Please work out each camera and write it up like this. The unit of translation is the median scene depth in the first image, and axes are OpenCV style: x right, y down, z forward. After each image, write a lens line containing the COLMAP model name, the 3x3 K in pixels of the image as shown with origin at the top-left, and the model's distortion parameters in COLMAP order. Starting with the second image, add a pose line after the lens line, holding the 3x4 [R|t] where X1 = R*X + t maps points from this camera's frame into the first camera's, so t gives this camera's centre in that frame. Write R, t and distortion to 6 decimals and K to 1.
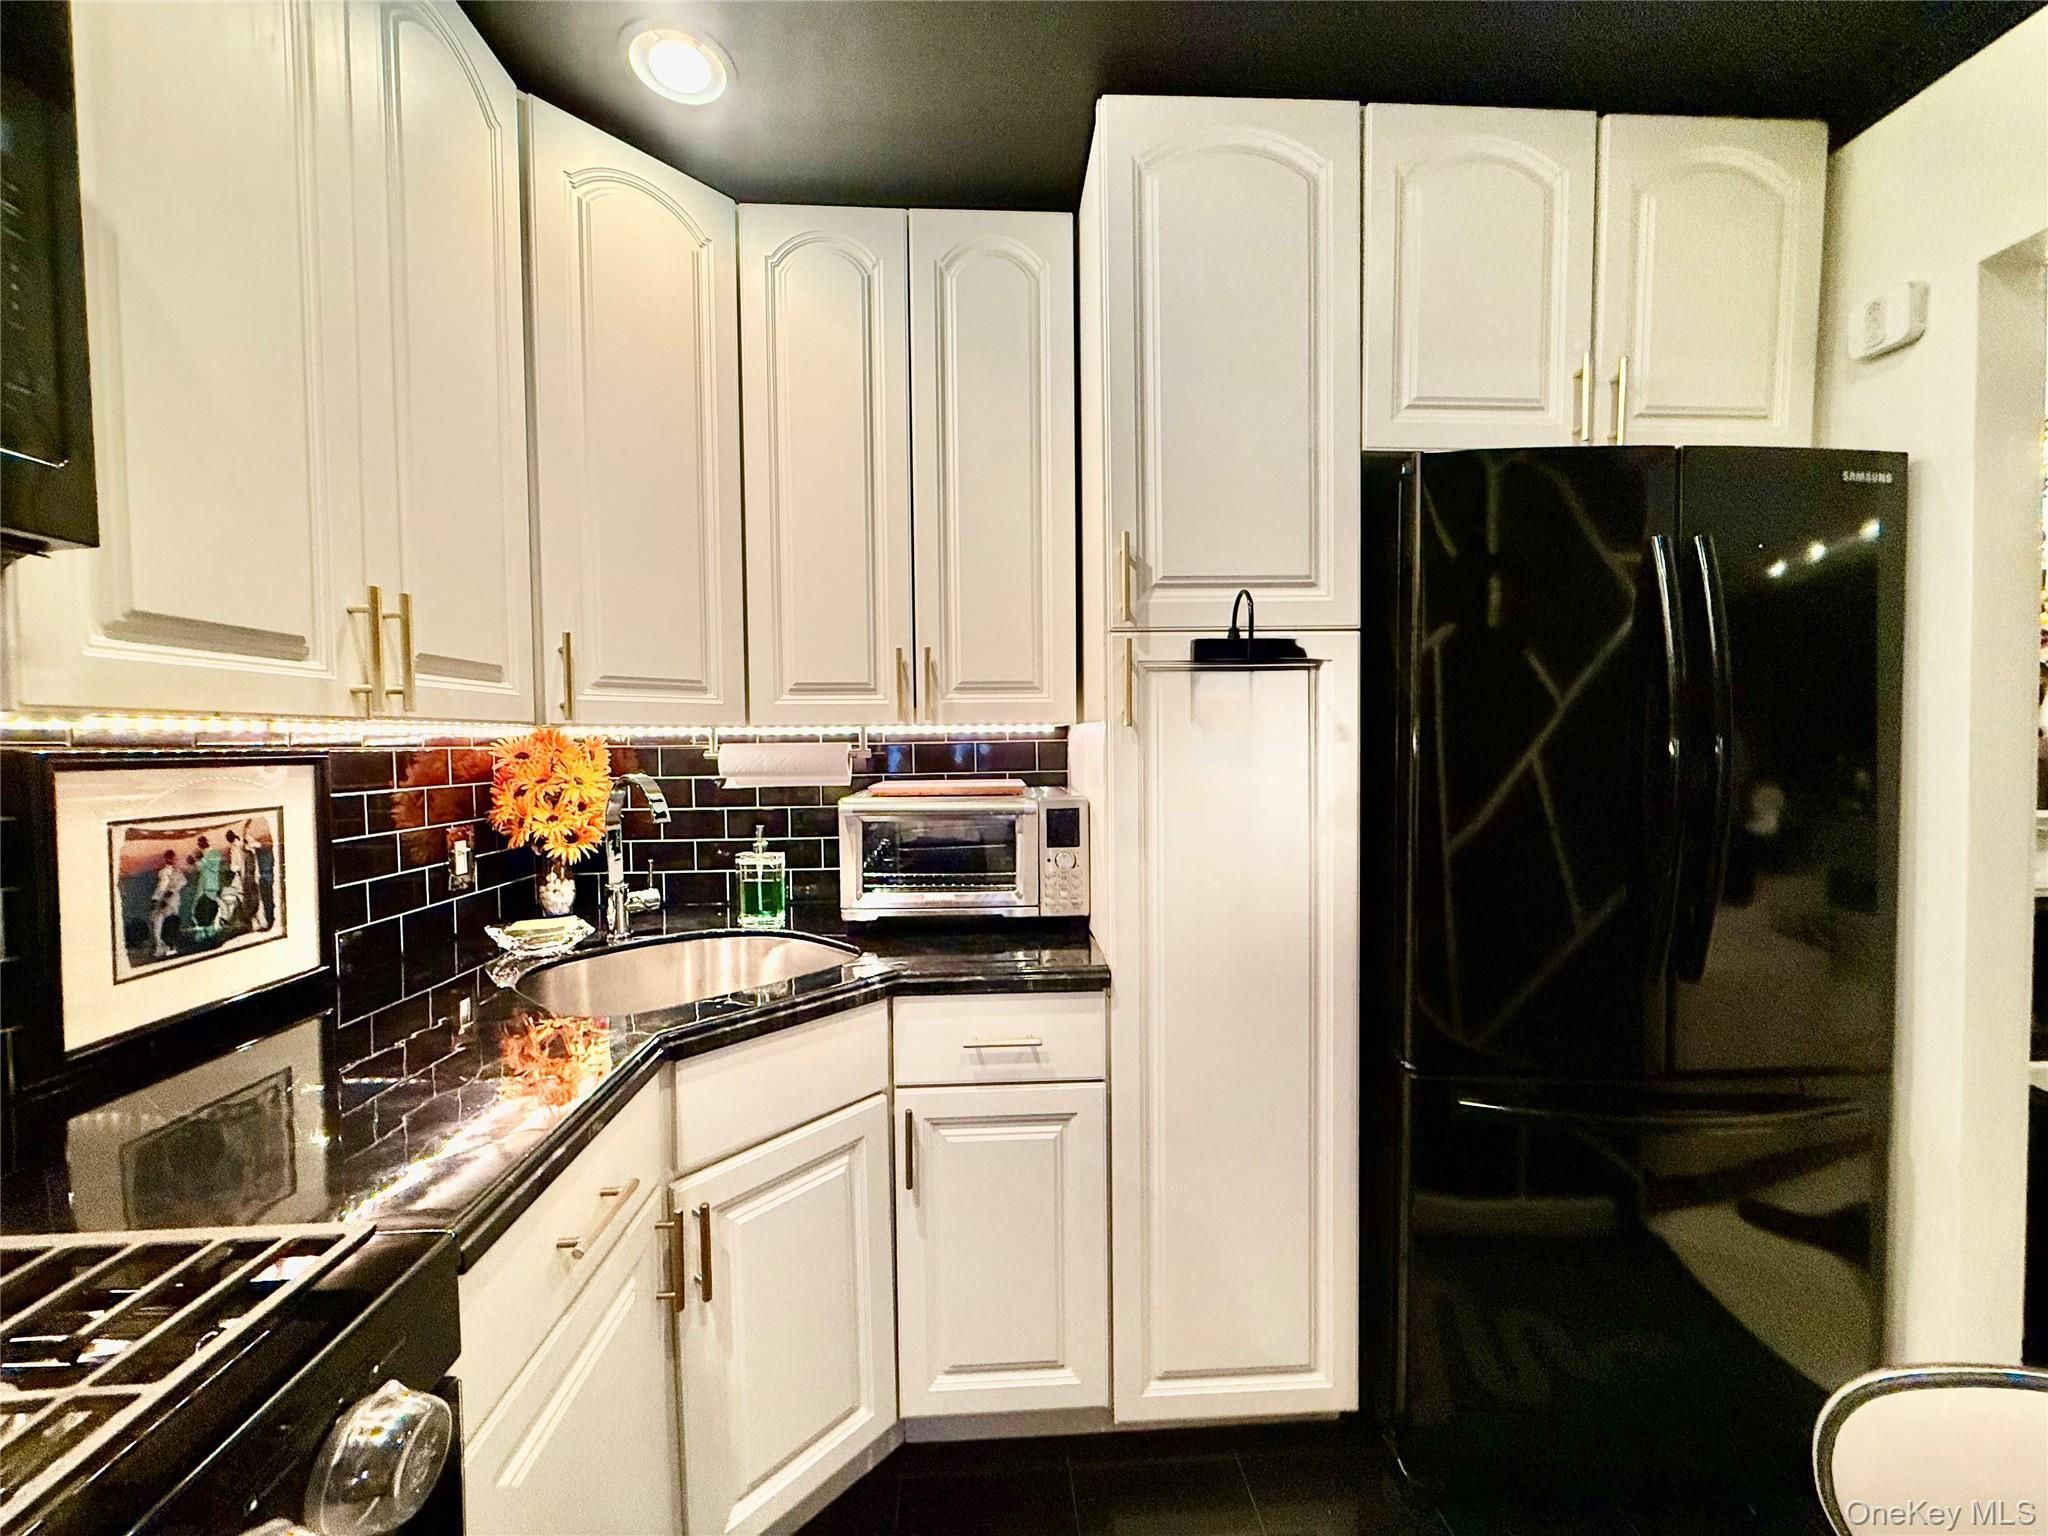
lens RADIAL K [[817.1, 0, 1024.0], [0, 817.1, 768.0], [0, 0, 1]] dist [0.000256, -0.000625]
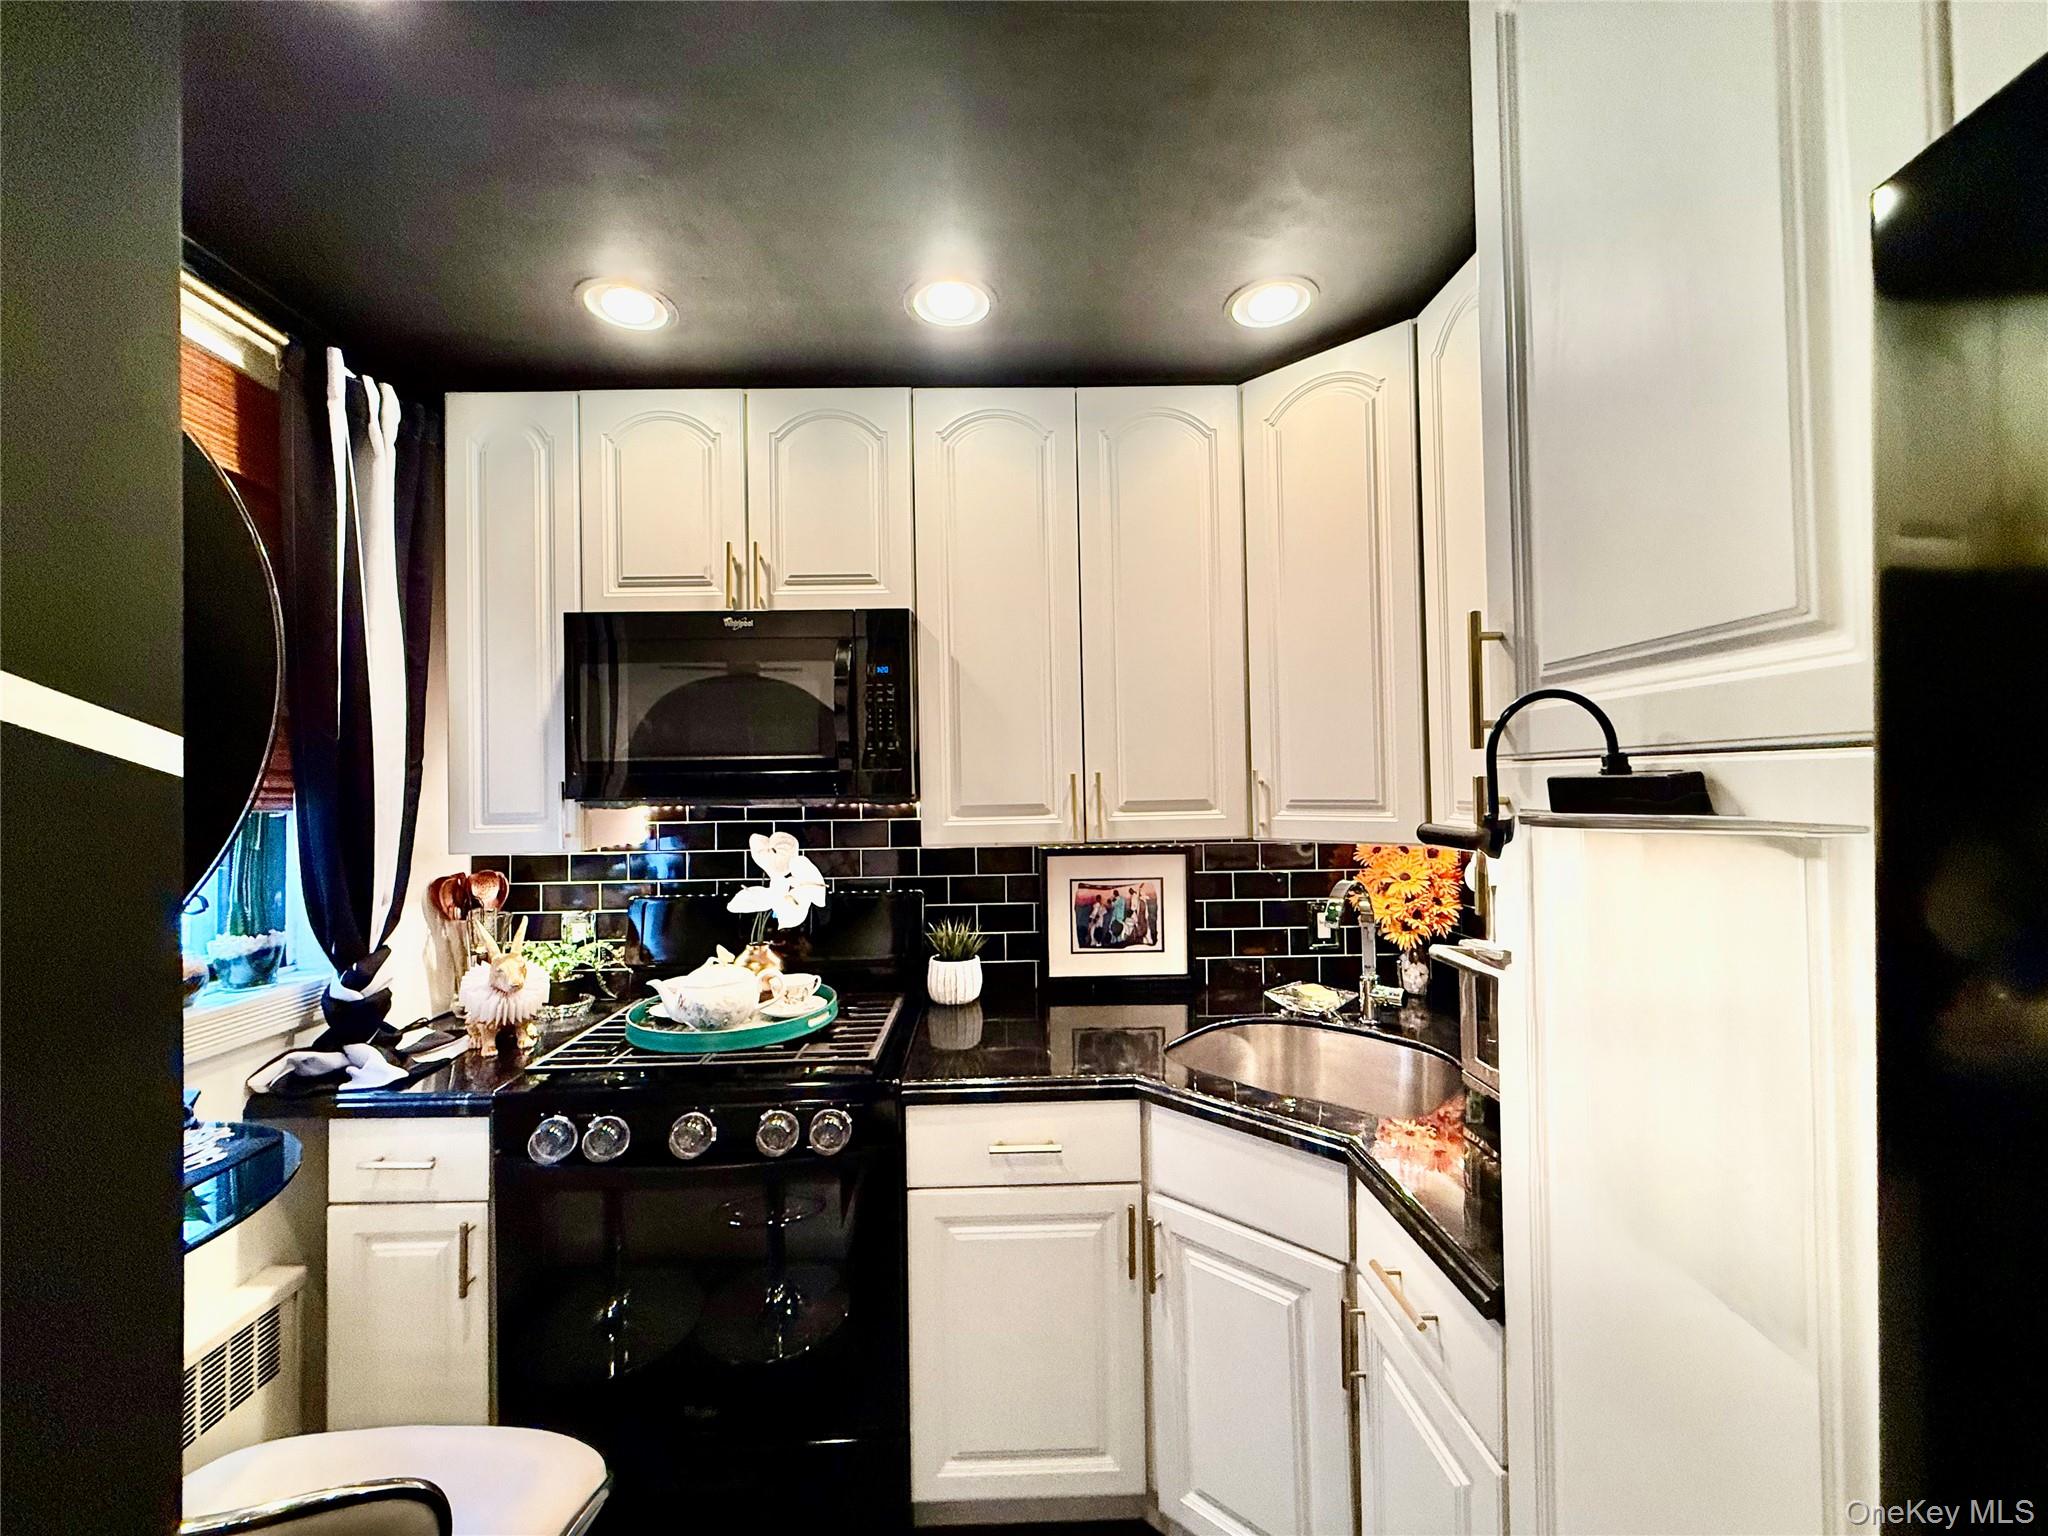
lens RADIAL K [[817.1, 0, 1024.0], [0, 817.1, 768.0], [0, 0, 1]] dist [0.000256, -0.000625]
pose [[-0.034166, -0.008341, -0.999381, 0.933496], [-0.016549, 0.999833, -0.007779, -0.183501], [0.999279, 0.016273, -0.034298, 0.803590]]
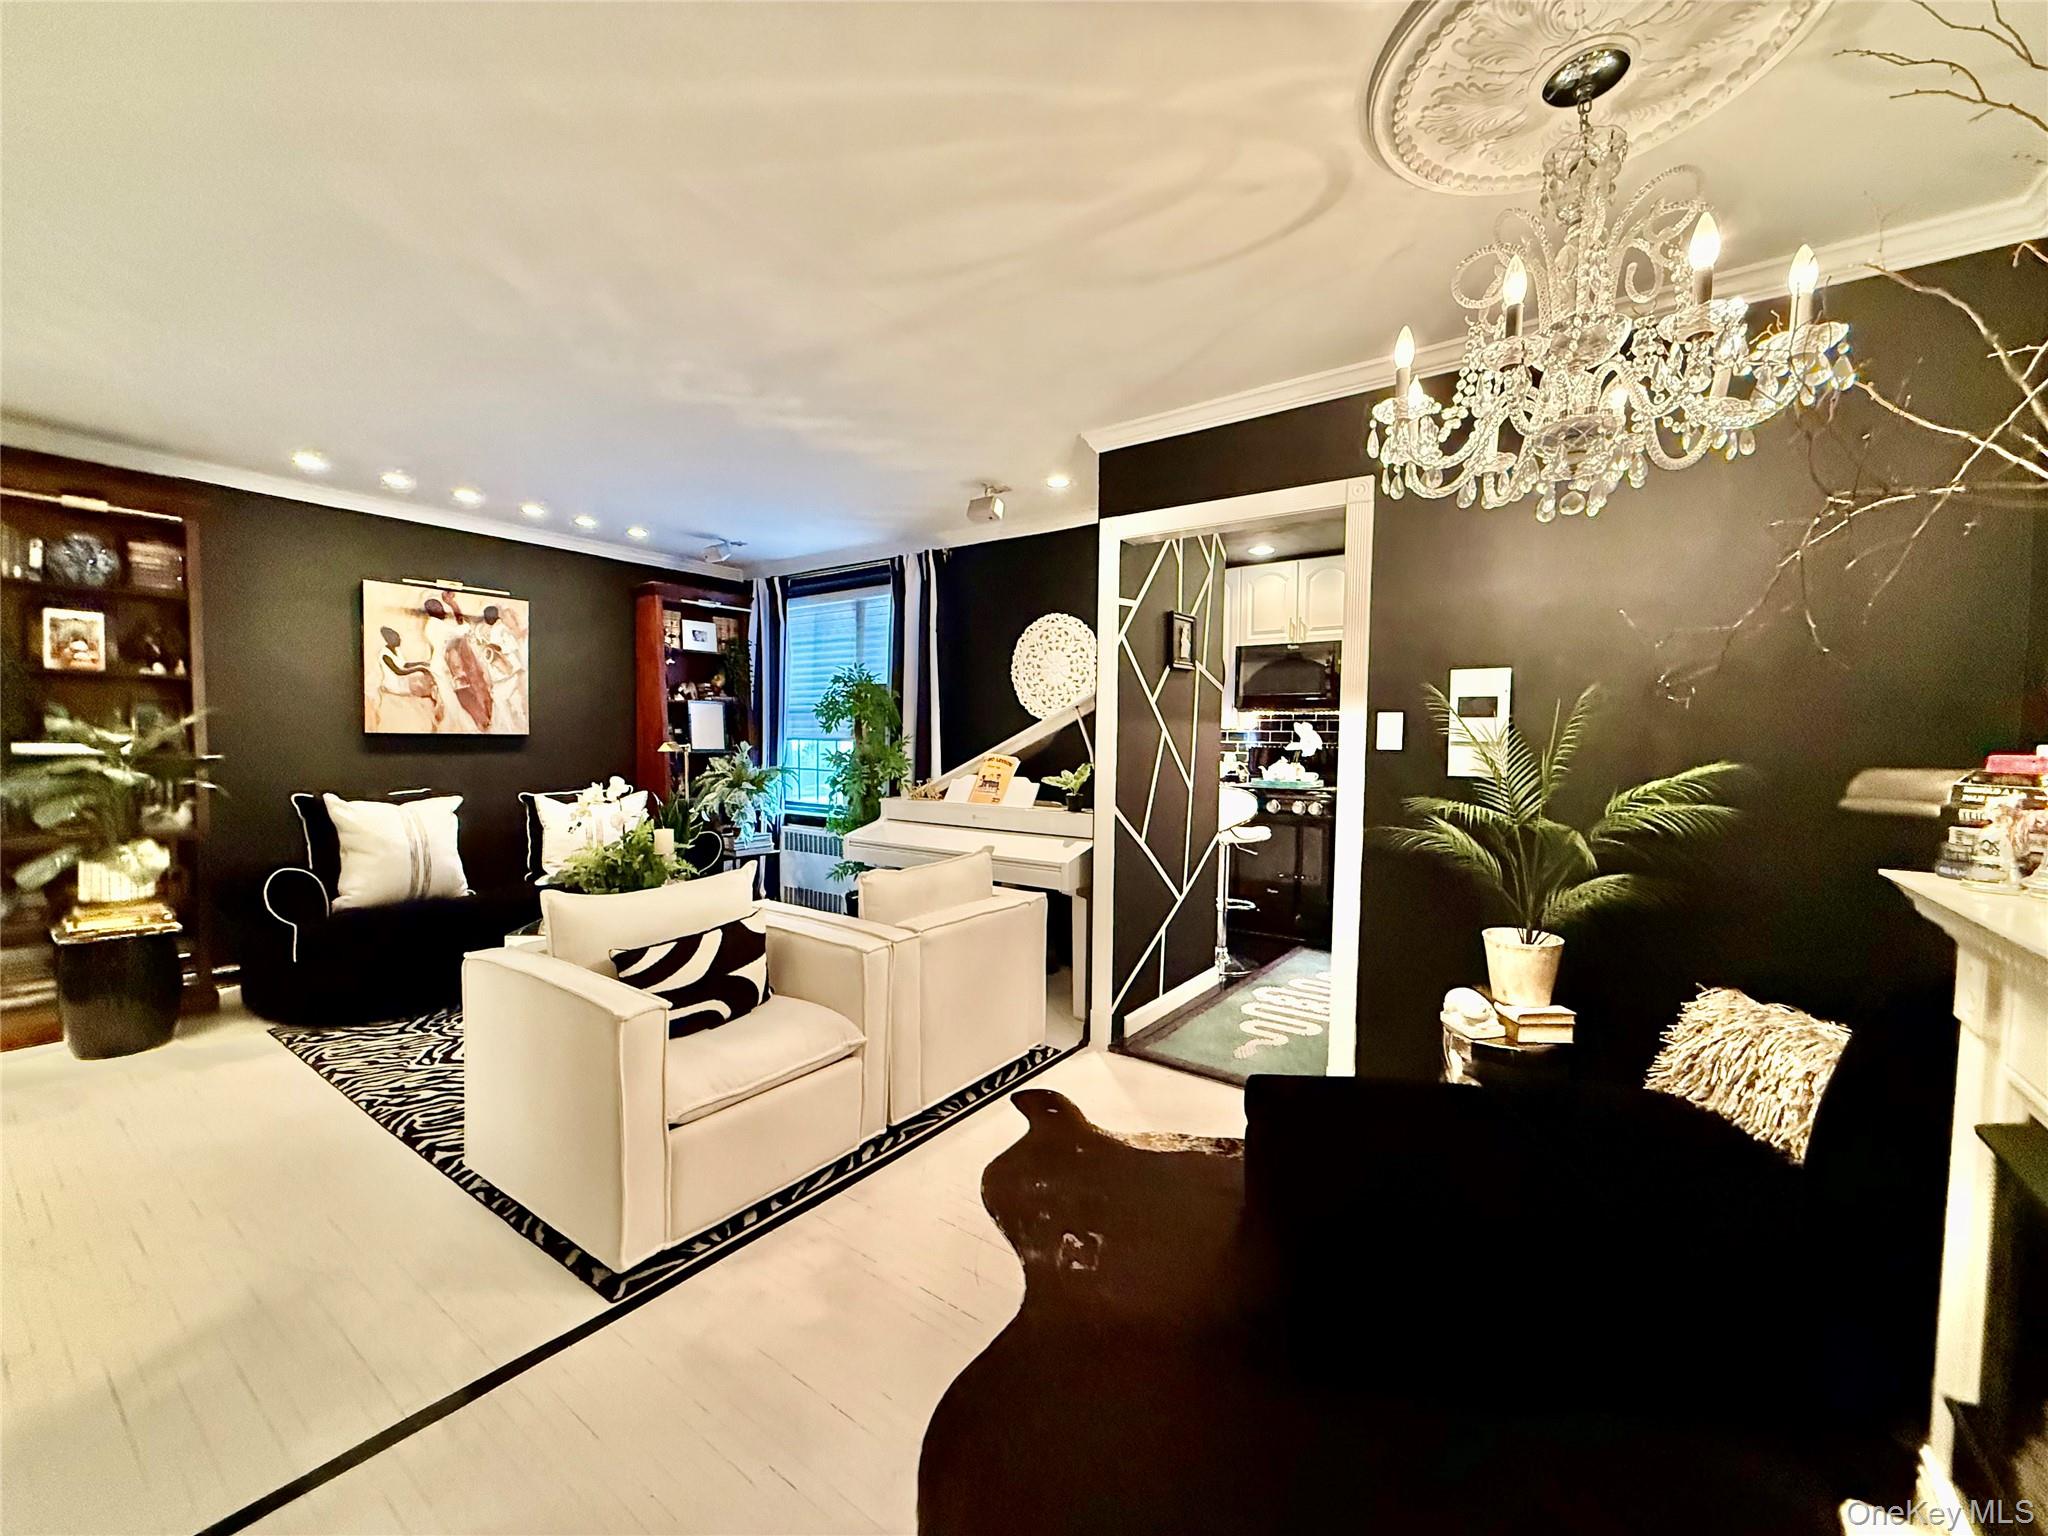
lens RADIAL K [[817.1, 0, 1024.0], [0, 817.1, 768.0], [0, 0, 1]] dist [0.000256, -0.000625]
pose [[-0.632591, 0.028469, -0.773963, 4.751718], [-0.036958, 0.997076, 0.066883, -0.000662], [0.773604, 0.070913, -0.629689, 2.291527]]
